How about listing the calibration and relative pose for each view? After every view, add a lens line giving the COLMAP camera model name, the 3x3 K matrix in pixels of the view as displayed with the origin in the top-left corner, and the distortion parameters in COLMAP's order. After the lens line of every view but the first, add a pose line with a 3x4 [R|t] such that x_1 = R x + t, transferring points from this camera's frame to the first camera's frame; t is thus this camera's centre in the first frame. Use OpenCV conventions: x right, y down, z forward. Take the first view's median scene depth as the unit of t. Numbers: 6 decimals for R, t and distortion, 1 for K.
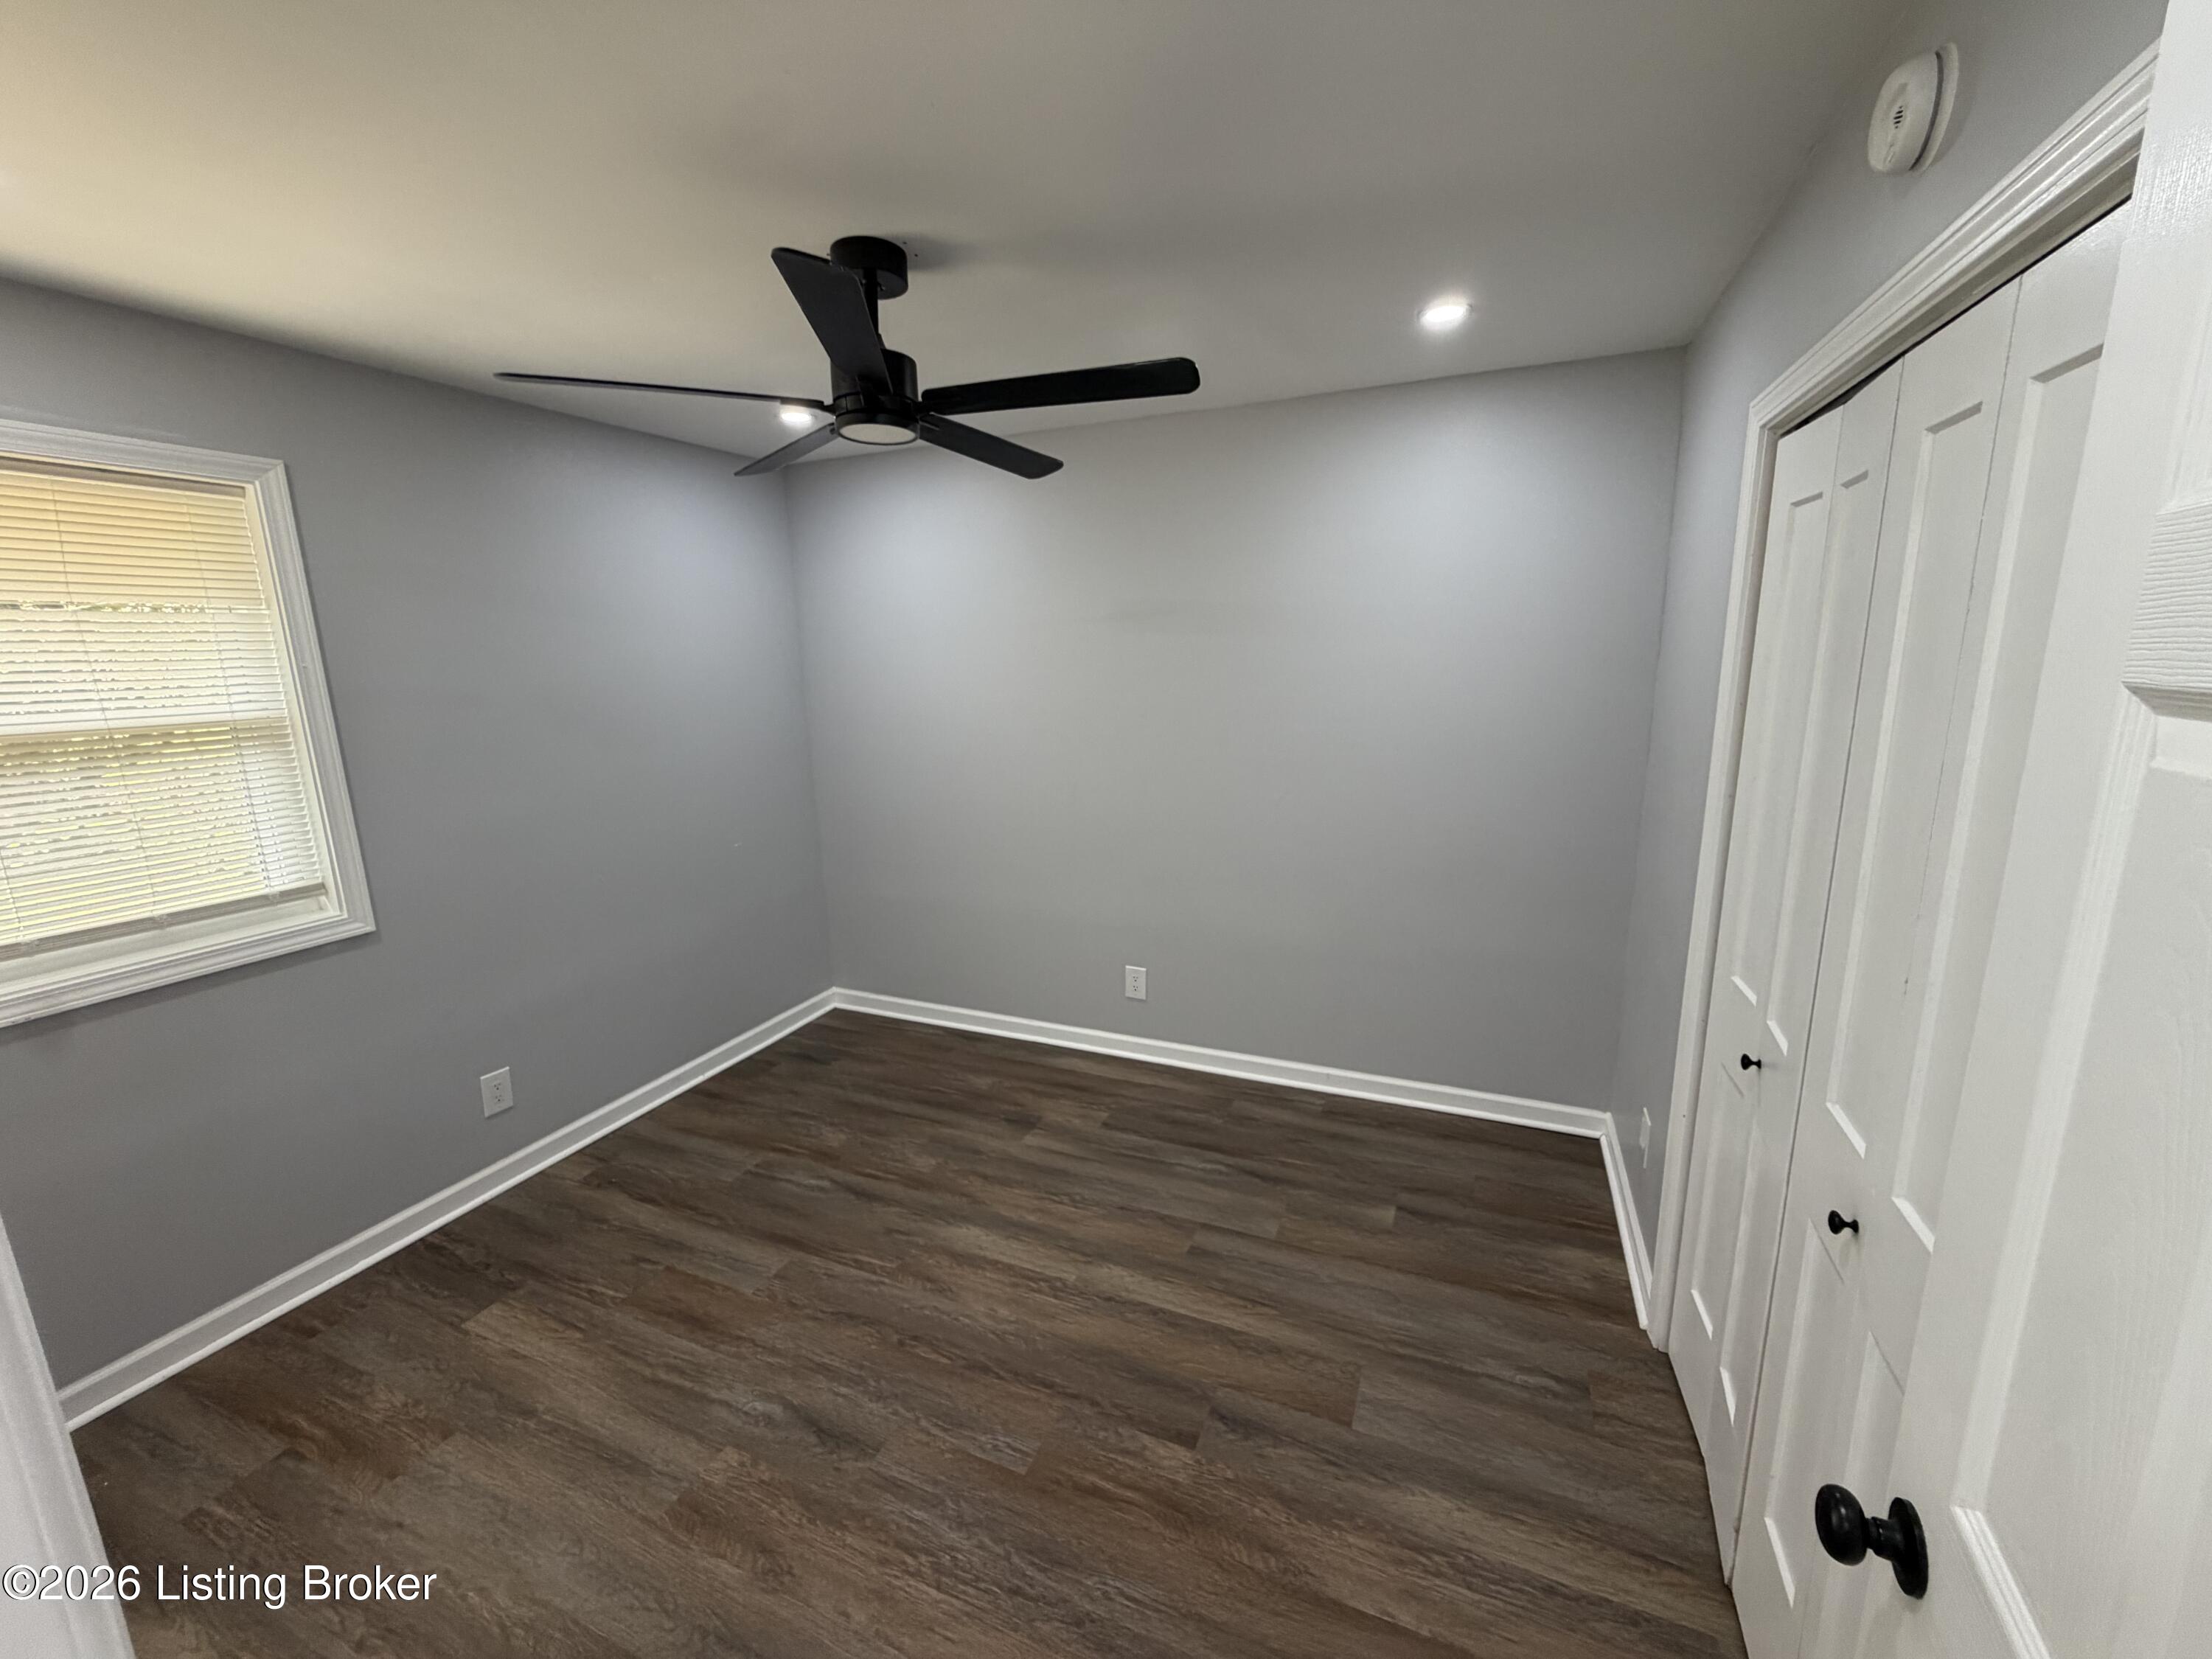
lens RADIAL K [[880.9, 0, 1101.2], [0, 880.9, 829.0], [0, 0, 1]] dist [-0.000510, 0.000178]
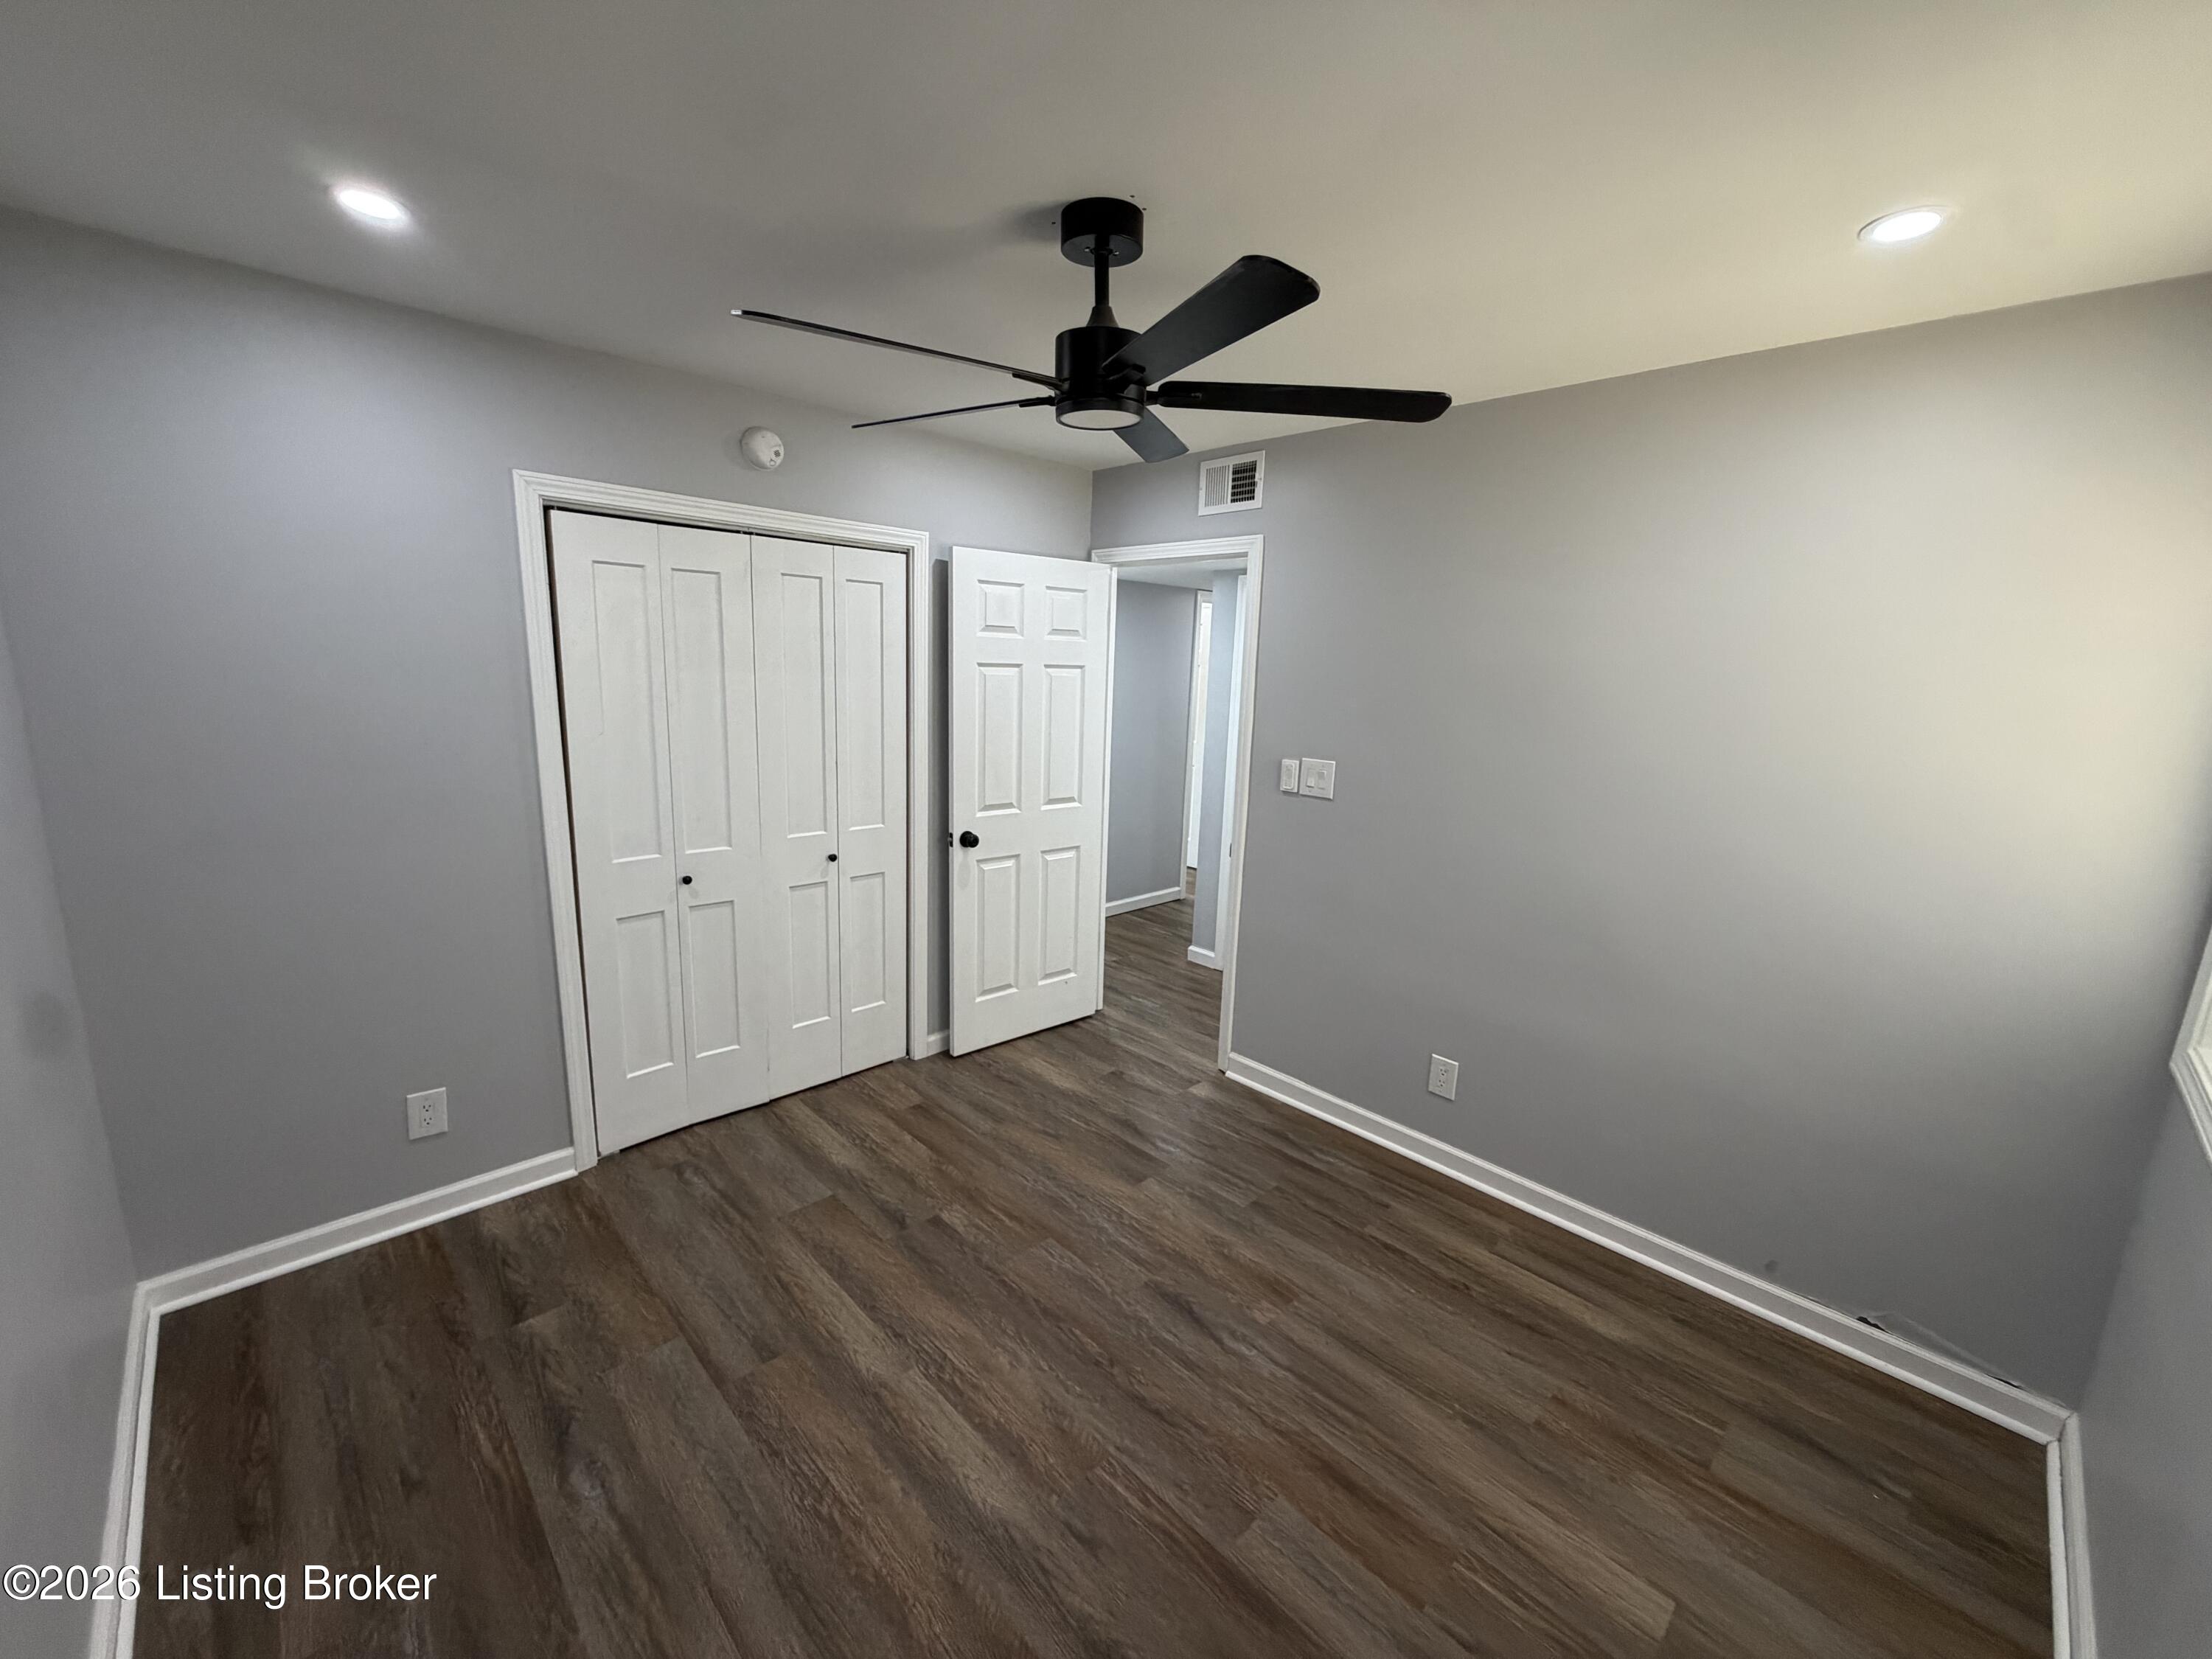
lens RADIAL K [[880.9, 0, 1101.2], [0, 880.9, 829.0], [0, 0, 1]] dist [-0.000510, 0.000178]
pose [[-0.925117, -0.083118, 0.370473, -0.522414], [0.060709, 0.930808, 0.360431, -0.316600], [-0.374797, 0.355932, -0.856060, 1.608857]]
